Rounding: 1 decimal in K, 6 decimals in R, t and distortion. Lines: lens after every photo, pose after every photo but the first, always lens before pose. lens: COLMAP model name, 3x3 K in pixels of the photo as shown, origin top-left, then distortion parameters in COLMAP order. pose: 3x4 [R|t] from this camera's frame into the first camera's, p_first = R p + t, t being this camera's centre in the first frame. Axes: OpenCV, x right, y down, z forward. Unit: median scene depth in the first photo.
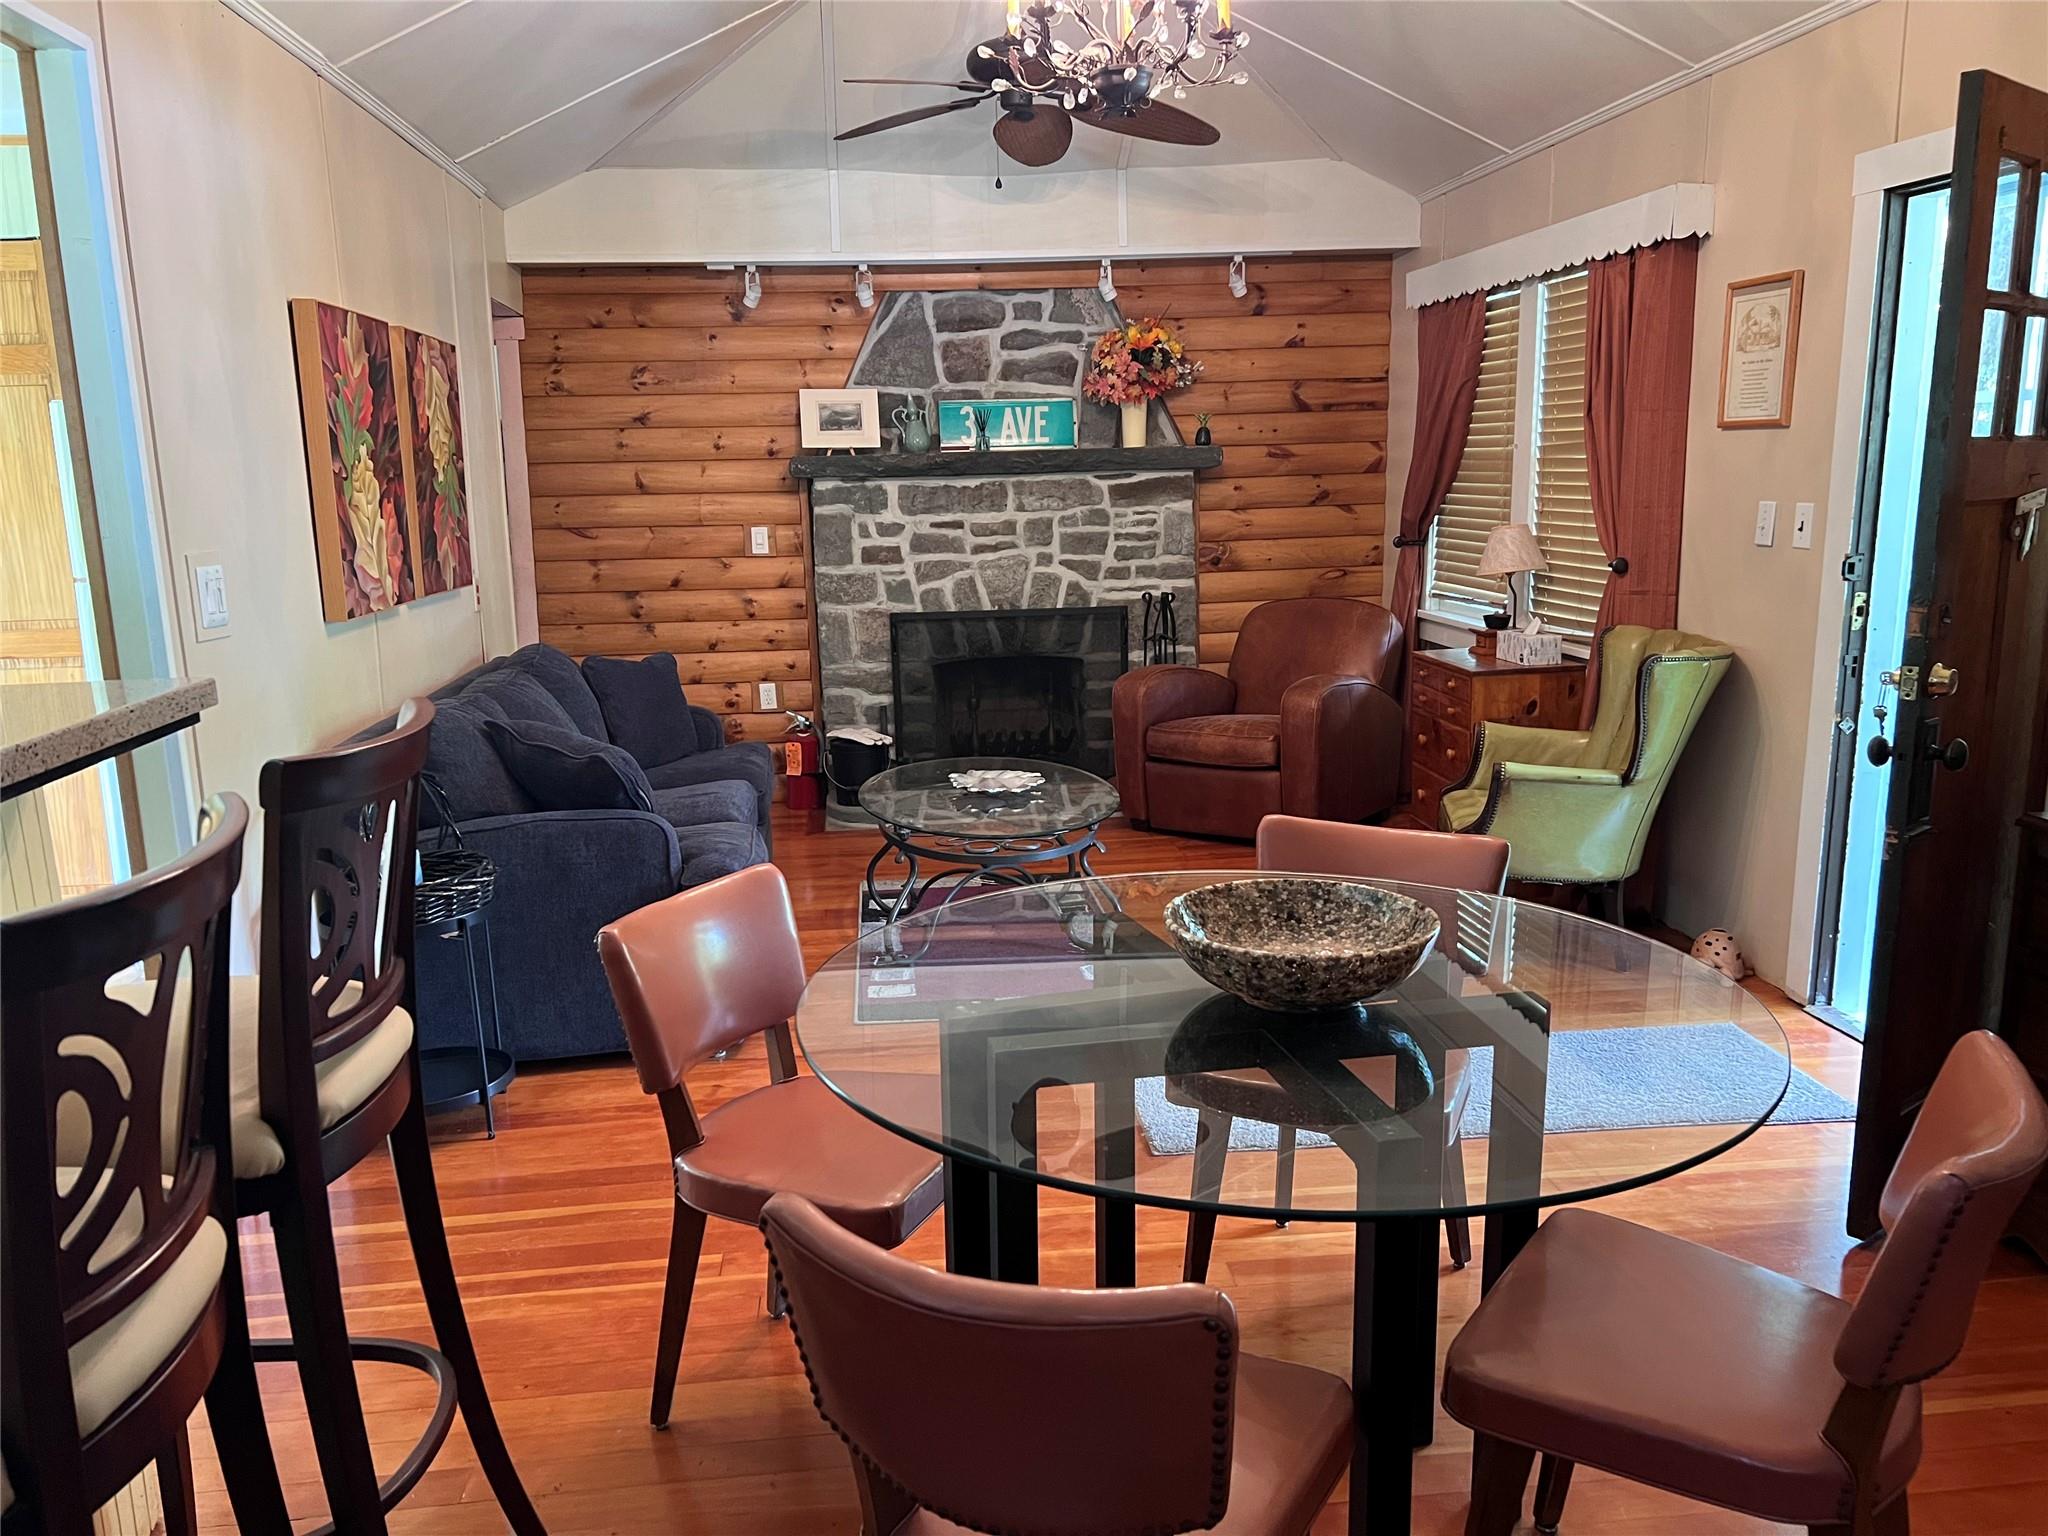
lens RADIAL K [[1544.1, 0, 1010.2], [0, 1544.1, 812.5], [0, 0, 1]] dist [0.055973, -0.062289]
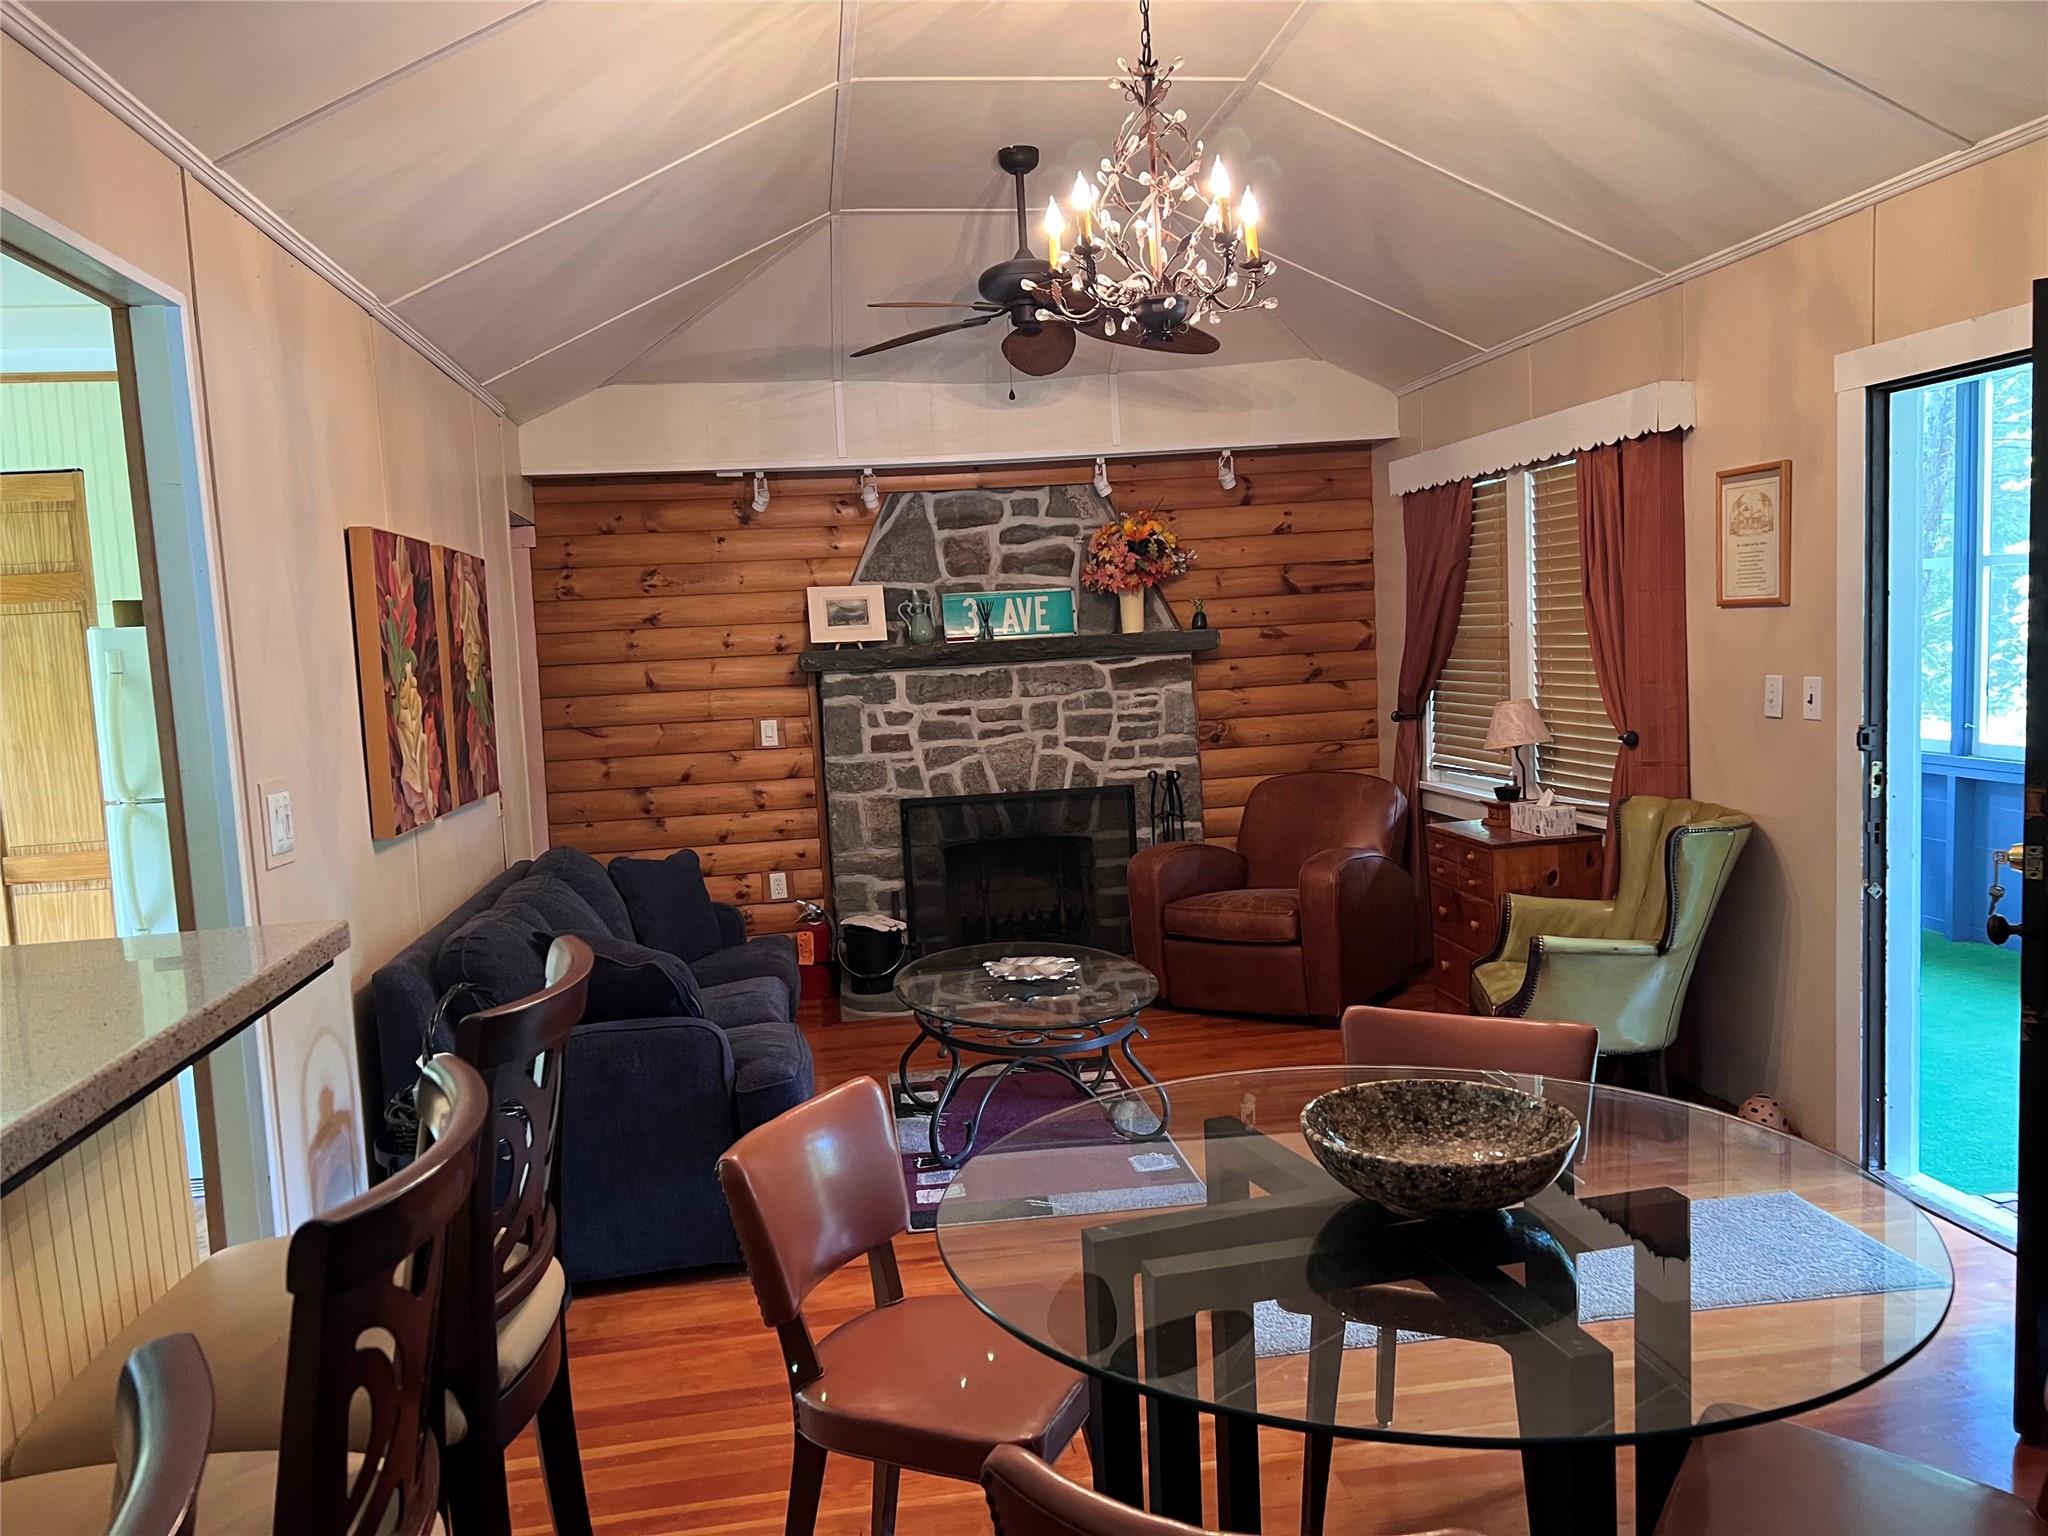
lens RADIAL K [[1544.1, 0, 1020.5], [0, 1544.1, 812.9], [0, 0, 1]] dist [0.055973, -0.062289]
pose [[0.998921, -0.032525, 0.033158, -0.035915], [0.035907, 0.993602, -0.107079, -0.010770], [-0.029464, 0.108154, 0.993697, -0.003487]]
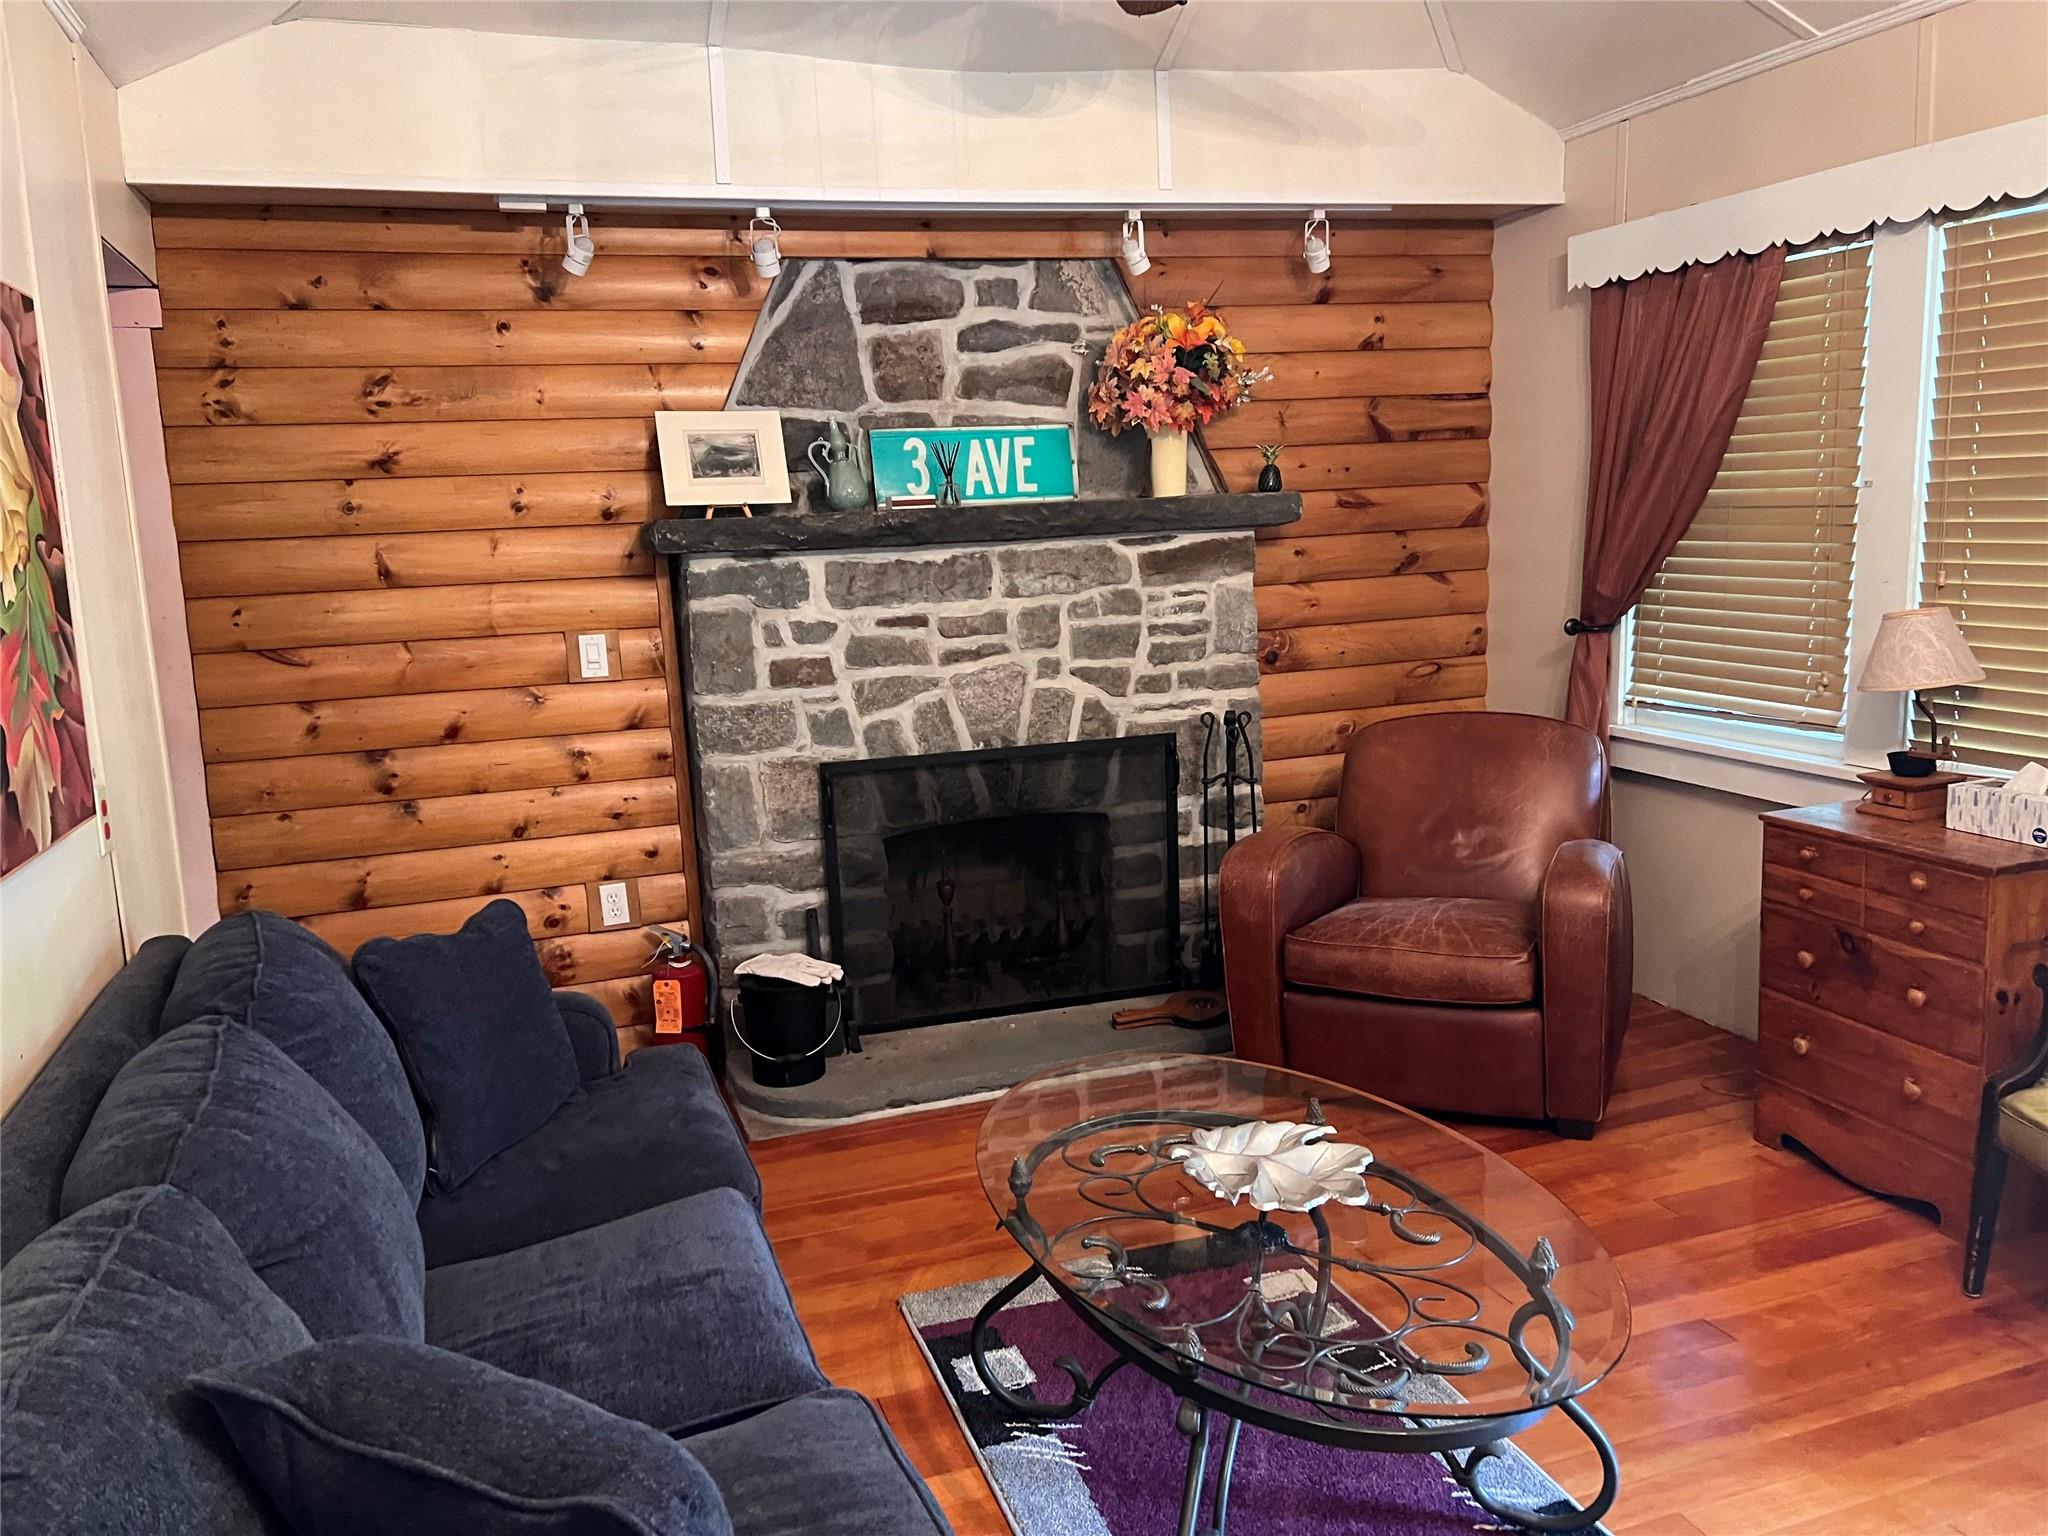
lens RADIAL K [[1544.1, 0, 1005.3], [0, 1544.1, 795.3], [0, 0, 1]] dist [0.055973, -0.062289]
pose [[0.976191, -0.056899, 0.209317, -0.148189], [0.065390, 0.997285, -0.033866, -0.098432], [-0.206822, 0.046747, 0.977261, 0.406595]]
